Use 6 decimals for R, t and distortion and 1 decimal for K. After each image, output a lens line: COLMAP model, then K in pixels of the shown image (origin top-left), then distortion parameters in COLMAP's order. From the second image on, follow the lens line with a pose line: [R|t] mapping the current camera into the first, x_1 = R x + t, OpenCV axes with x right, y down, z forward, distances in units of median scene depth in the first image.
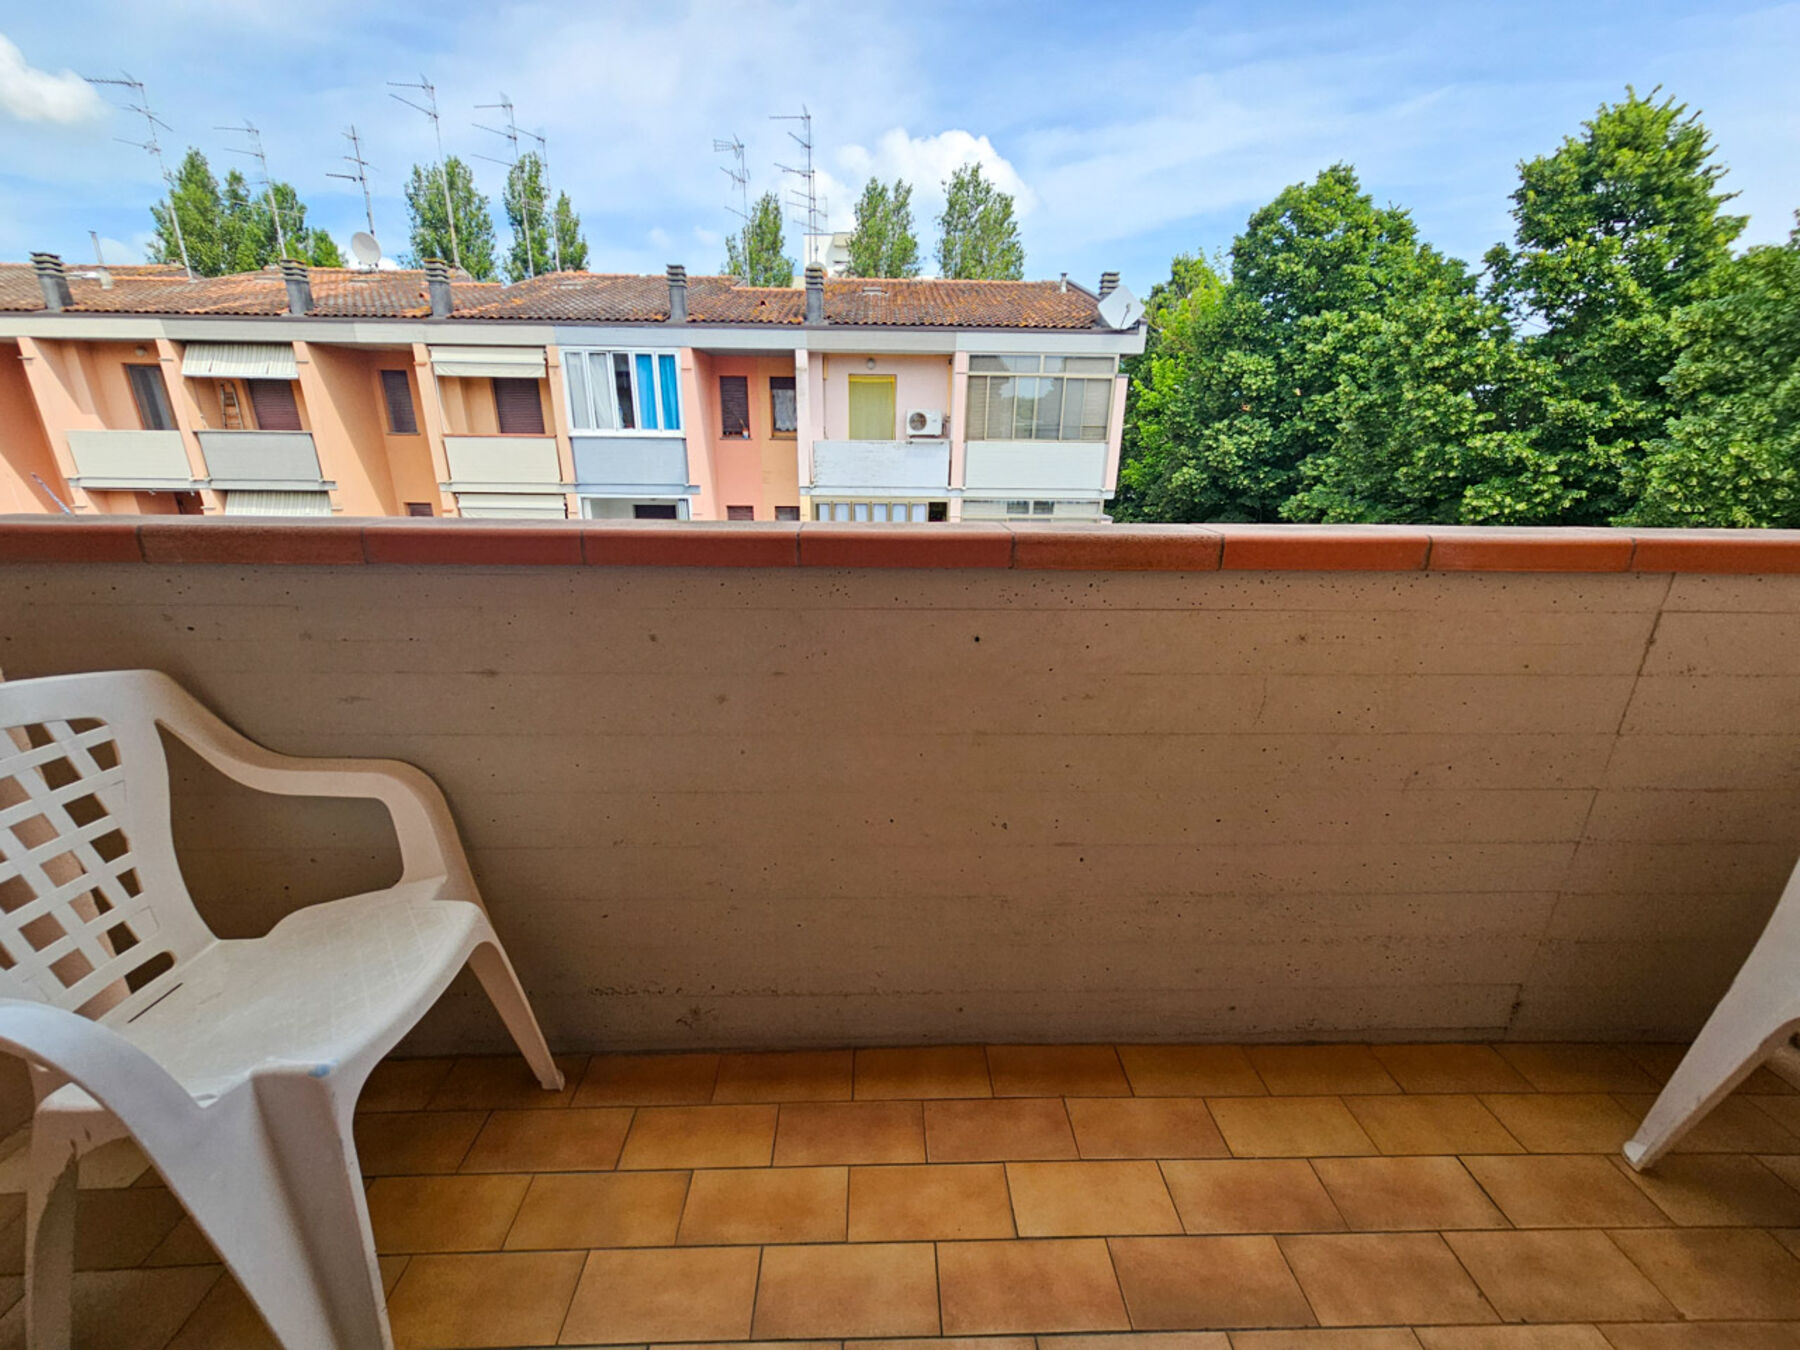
lens RADIAL K [[737.1, 0, 895.1], [0, 737.1, 685.9], [0, 0, 1]] dist [0.000430, -0.003197]
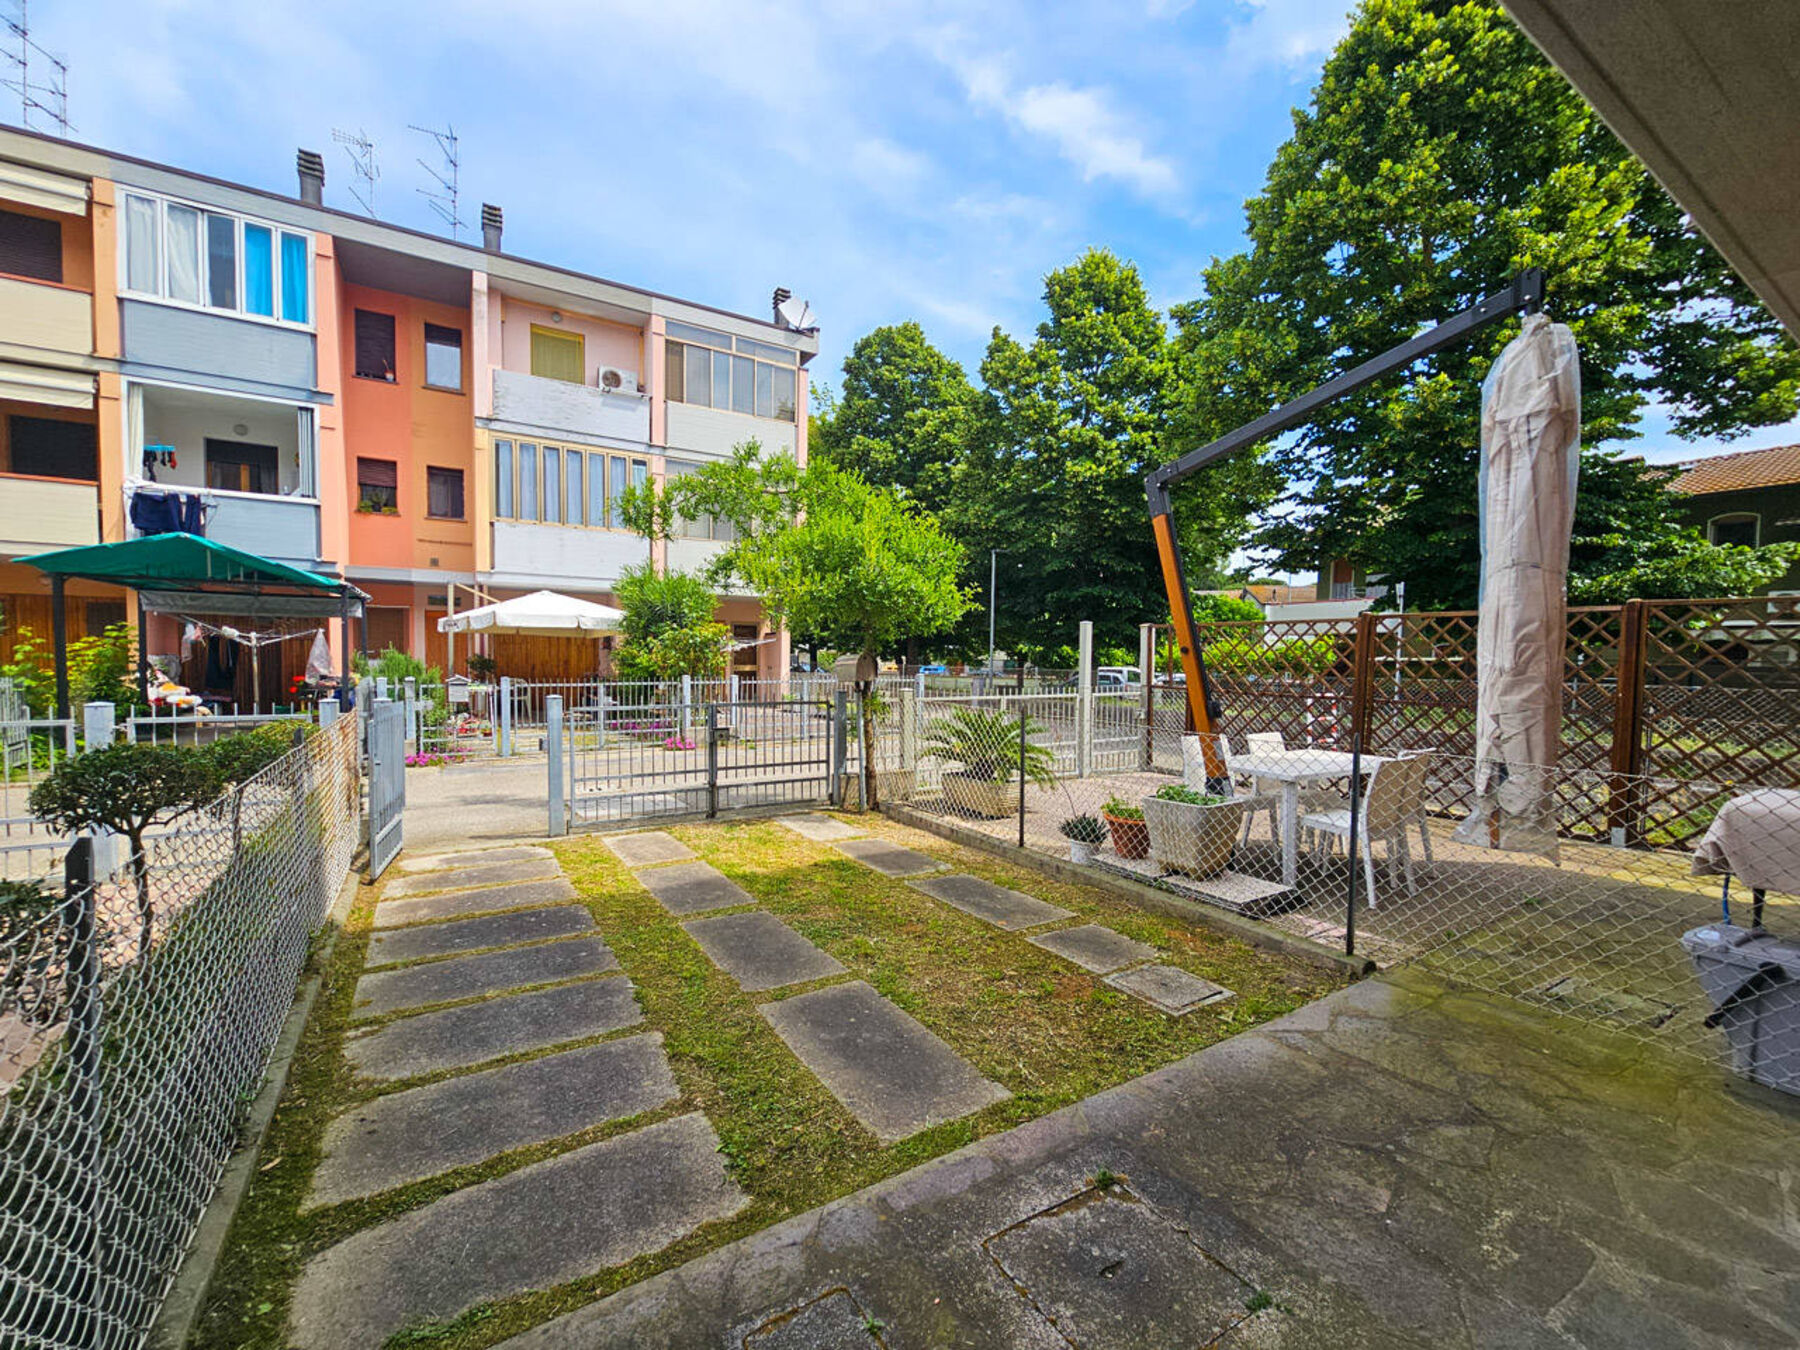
lens RADIAL K [[735.5, 0, 891.3], [0, 735.5, 685.8], [0, 0, 1]] dist [0.000265, -0.000590]
pose [[0.865861, -0.022225, 0.499791, -0.145851], [0.163008, 0.957028, -0.239844, 0.326255], [-0.472983, 0.289142, 0.832276, 0.133668]]
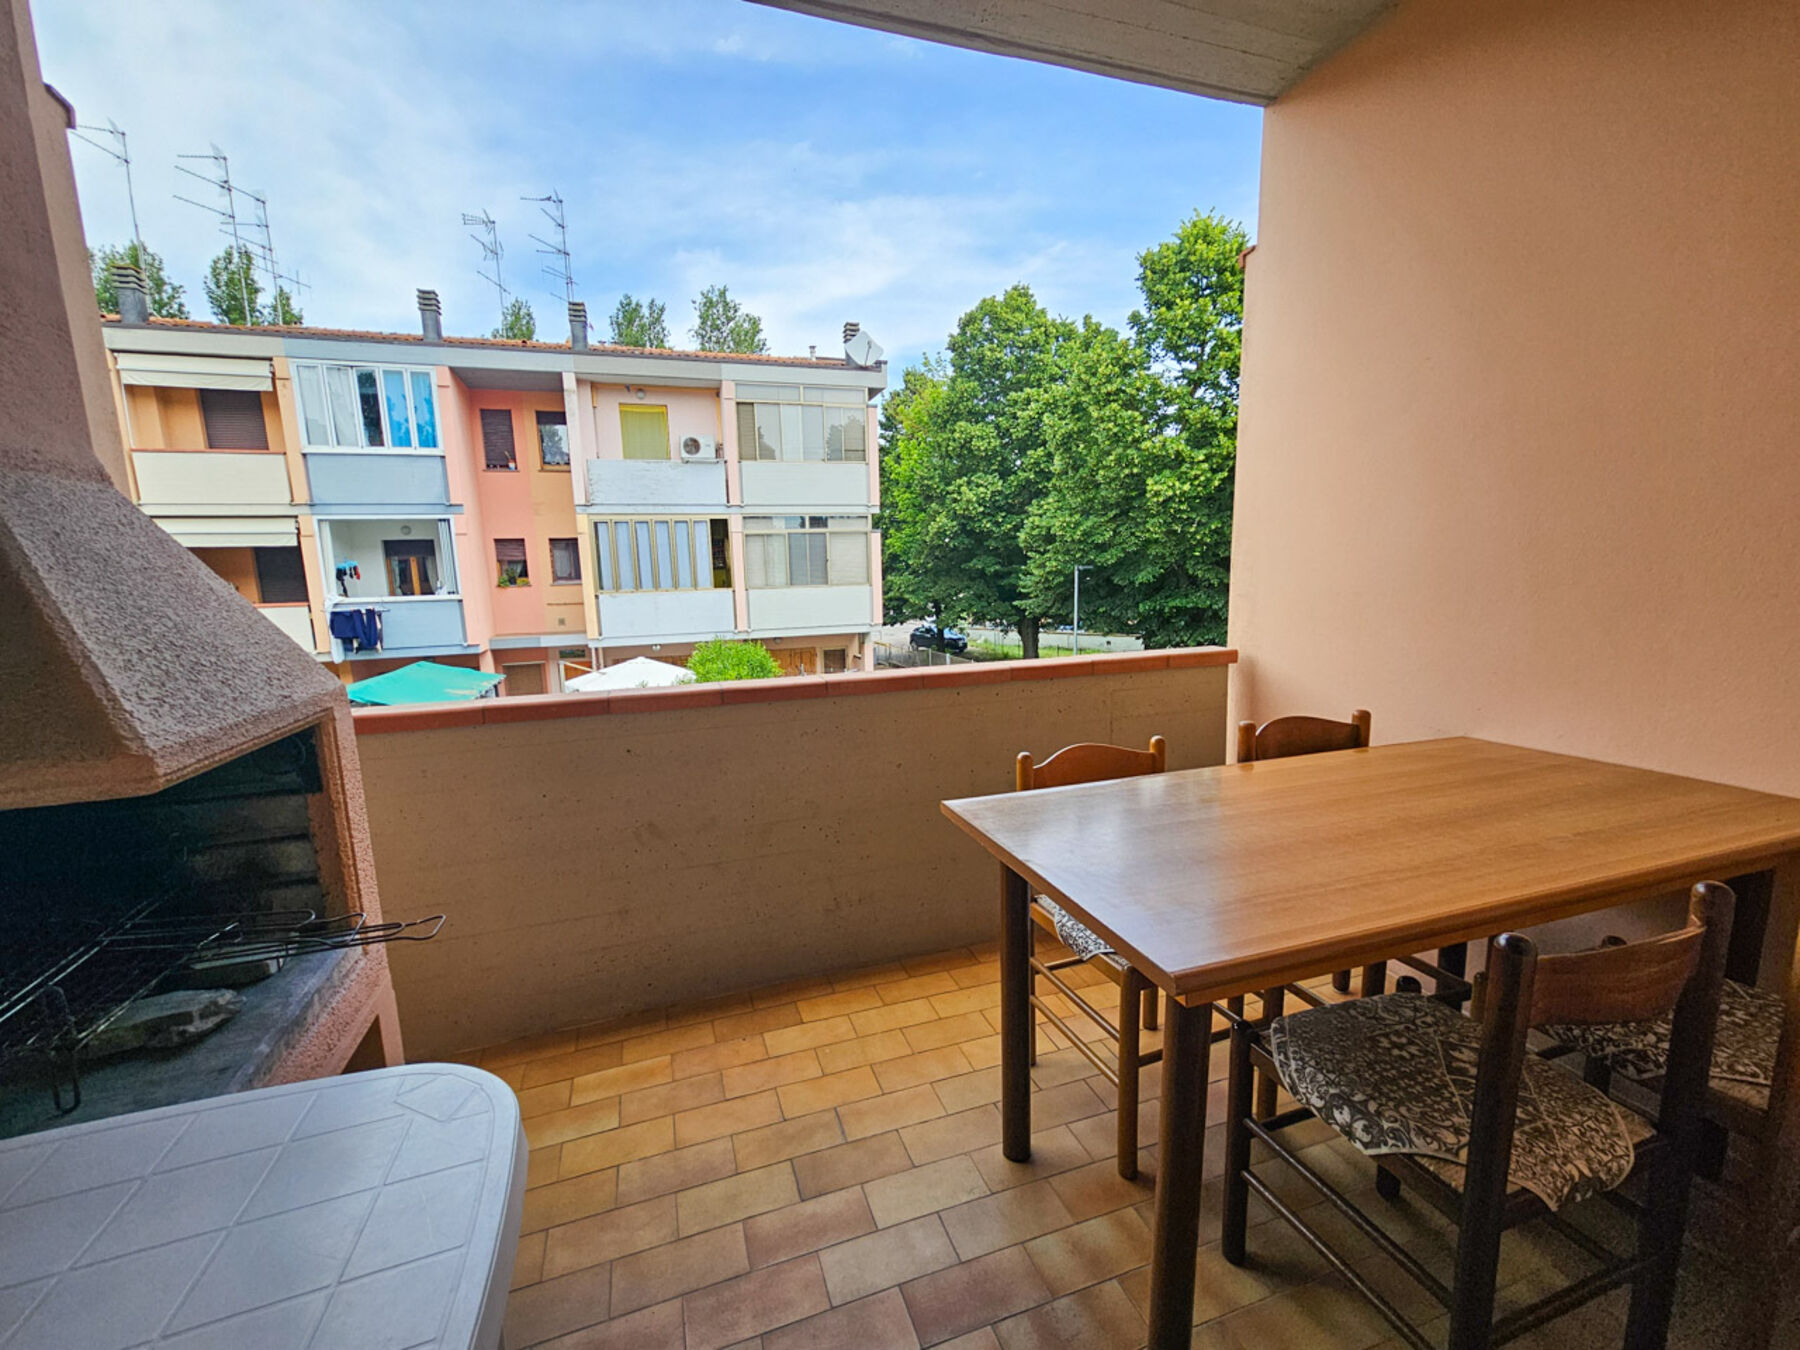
lens RADIAL K [[735.5, 0, 891.3], [0, 735.5, 685.8], [0, 0, 1]] dist [0.000265, -0.000590]
pose [[0.956147, -0.083597, 0.280705, -0.020533], [0.132257, 0.978358, -0.159131, 0.184523], [-0.261327, 0.189278, 0.946510, -0.006174]]
